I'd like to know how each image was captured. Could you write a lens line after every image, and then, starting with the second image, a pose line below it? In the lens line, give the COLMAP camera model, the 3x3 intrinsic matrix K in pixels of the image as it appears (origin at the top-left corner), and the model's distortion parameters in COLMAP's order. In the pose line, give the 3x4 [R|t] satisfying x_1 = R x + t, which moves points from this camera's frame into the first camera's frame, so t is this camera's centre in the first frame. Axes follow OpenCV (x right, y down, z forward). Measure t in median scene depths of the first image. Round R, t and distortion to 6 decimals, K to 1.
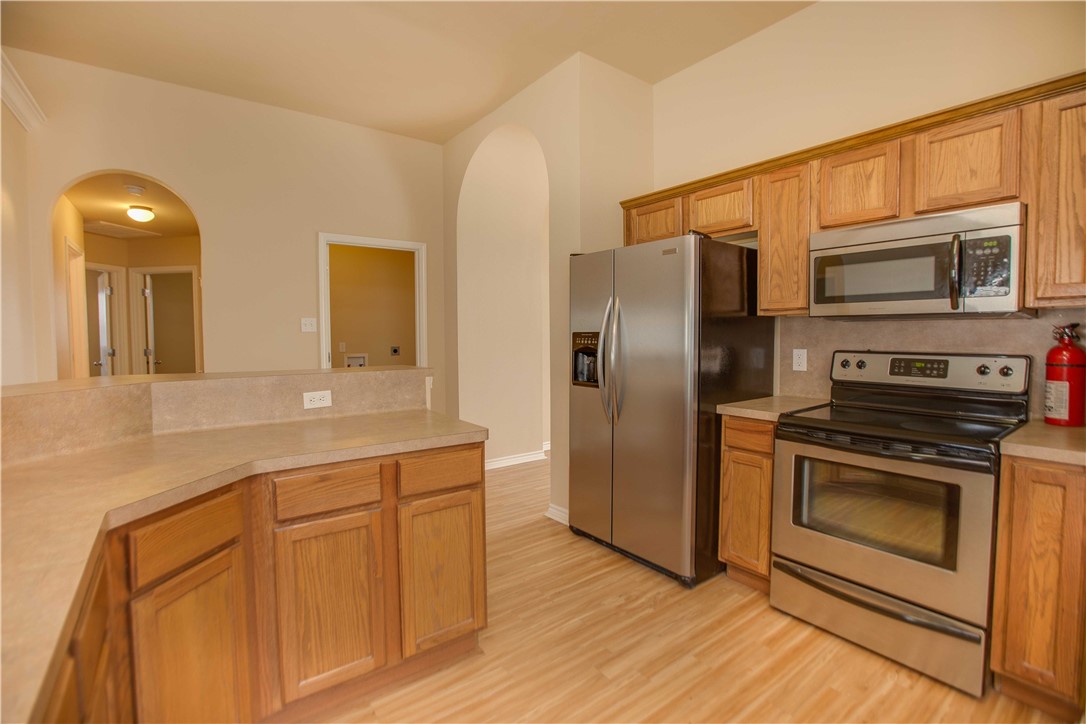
lens RADIAL K [[494.7, 0, 539.7], [0, 494.7, 359.3], [0, 0, 1]] dist [-0.023019, 0.001879]
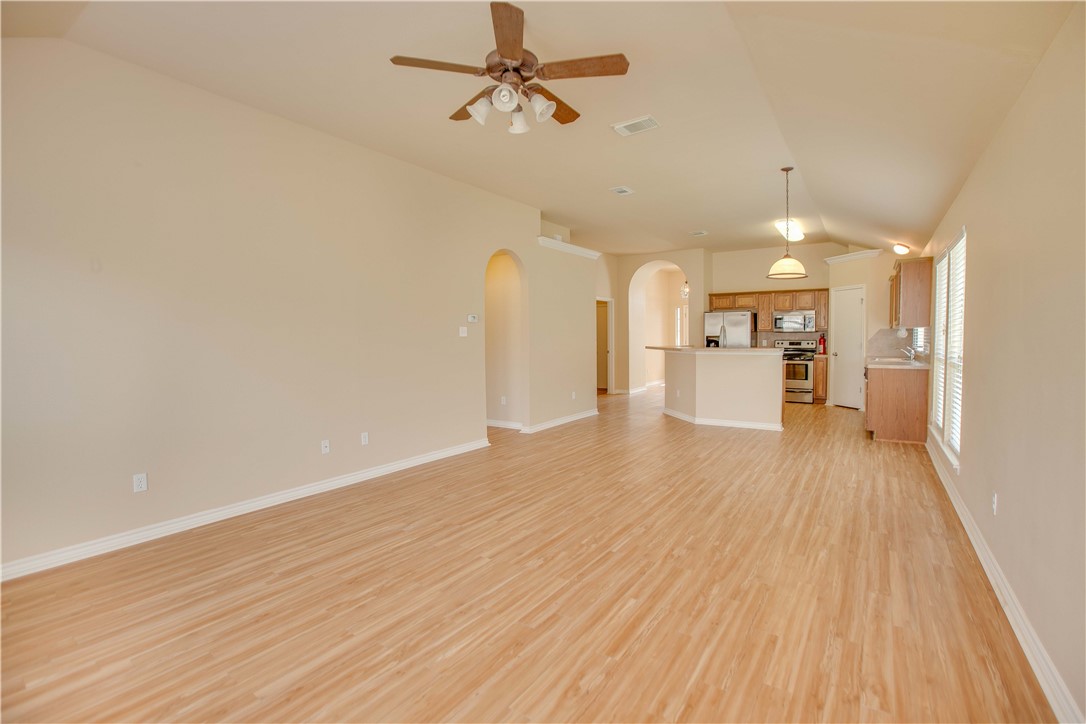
lens RADIAL K [[494.7, 0, 545.5], [0, 494.7, 357.0], [0, 0, 1]] dist [-0.023019, 0.001879]
pose [[0.942518, -0.006755, 0.334086, -2.949670], [0.013564, 0.999745, -0.018054, 0.197250], [-0.333879, 0.021548, 0.942370, -2.522960]]
